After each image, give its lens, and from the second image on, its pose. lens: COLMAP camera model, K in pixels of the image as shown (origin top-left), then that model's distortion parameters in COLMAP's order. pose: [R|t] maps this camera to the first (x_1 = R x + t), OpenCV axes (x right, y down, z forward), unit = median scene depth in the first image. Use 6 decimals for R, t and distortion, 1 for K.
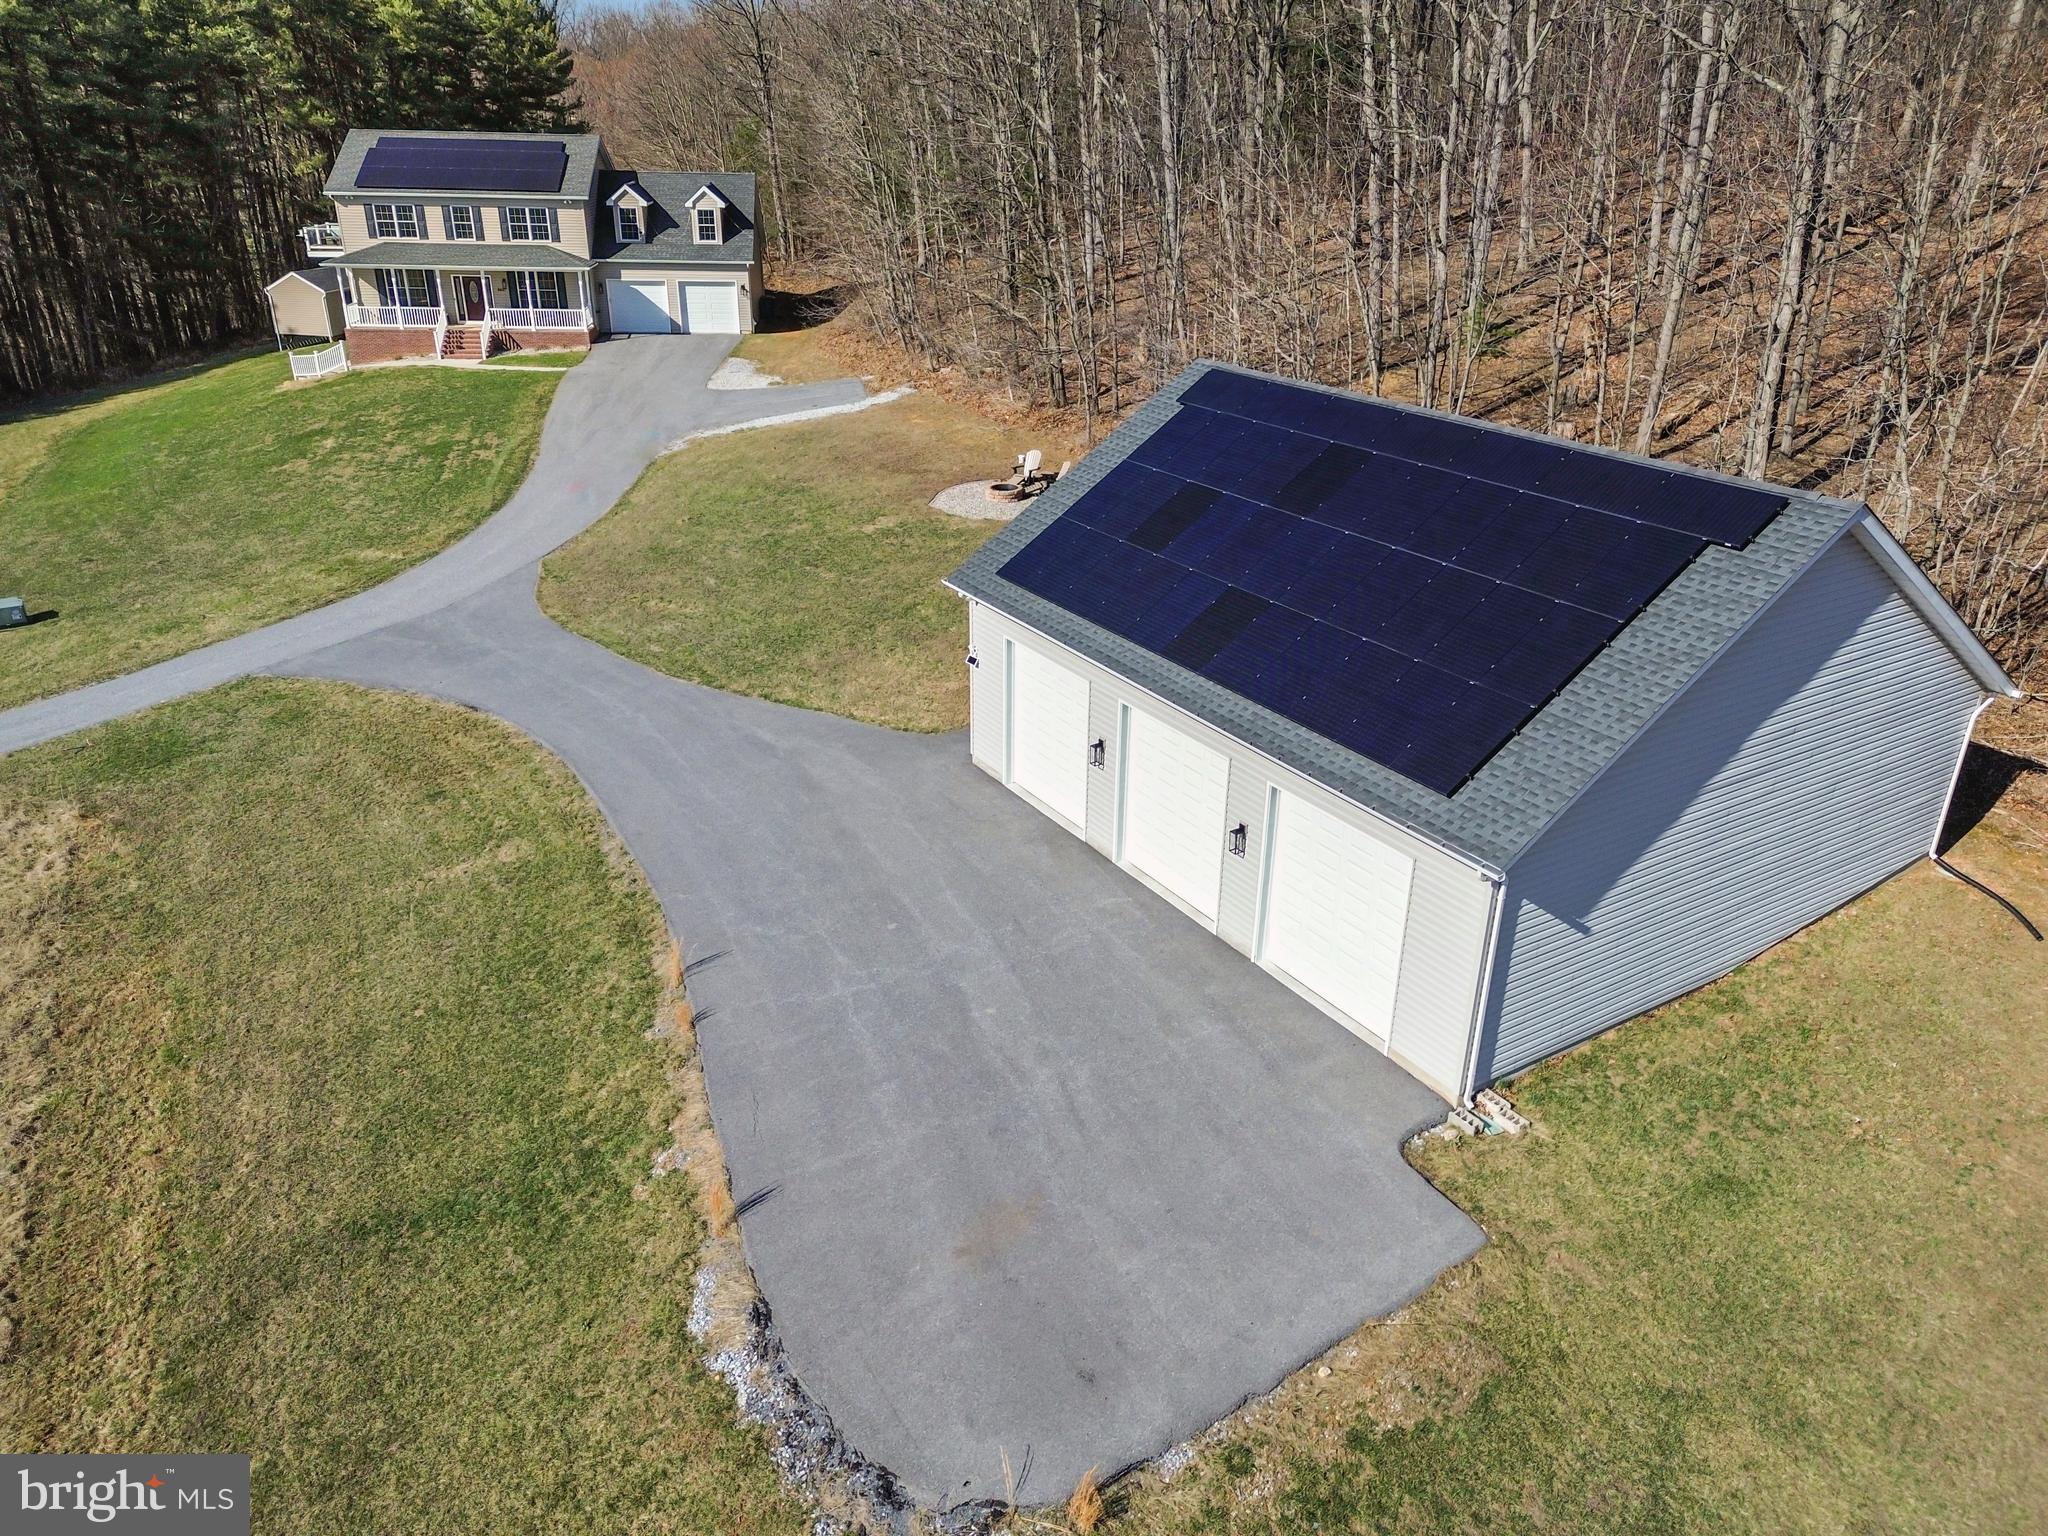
lens RADIAL K [[1439.1, 0, 1028.8], [0, 1439.1, 760.8], [0, 0, 1]] dist [0.060599, -0.007243]
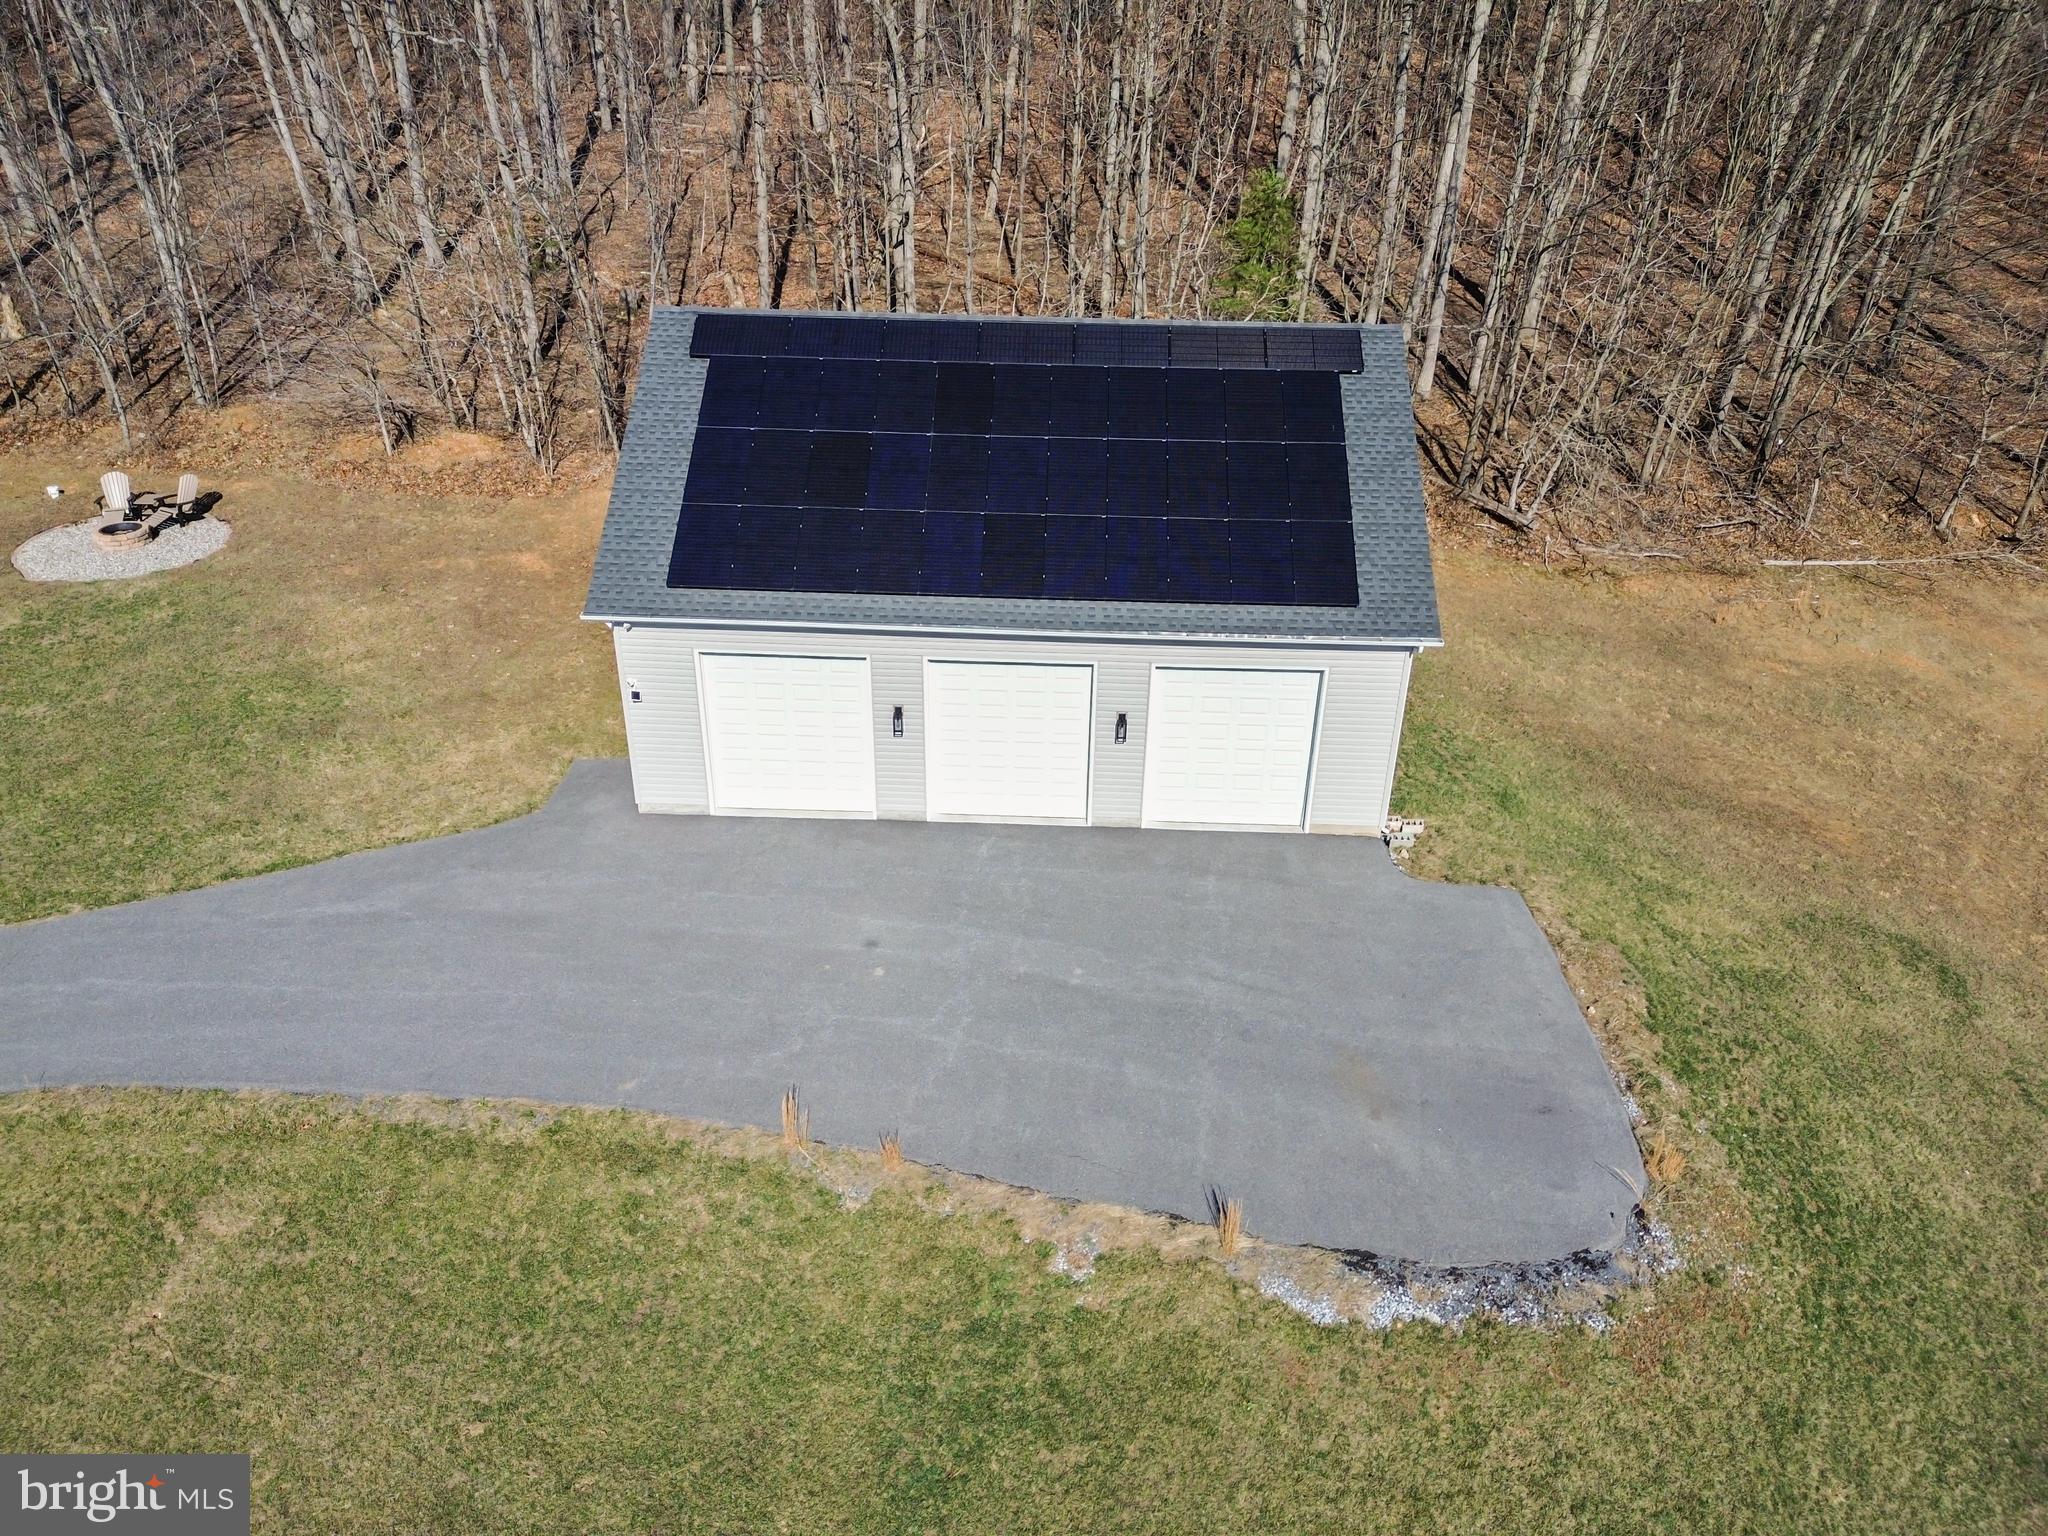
lens RADIAL K [[1439.1, 0, 1028.8], [0, 1439.1, 760.8], [0, 0, 1]] dist [0.060599, -0.007243]
pose [[0.562076, -0.388393, 0.730220, -0.619249], [0.333330, 0.914383, 0.229771, -0.173970], [-0.756943, 0.114255, 0.643416, 0.311998]]
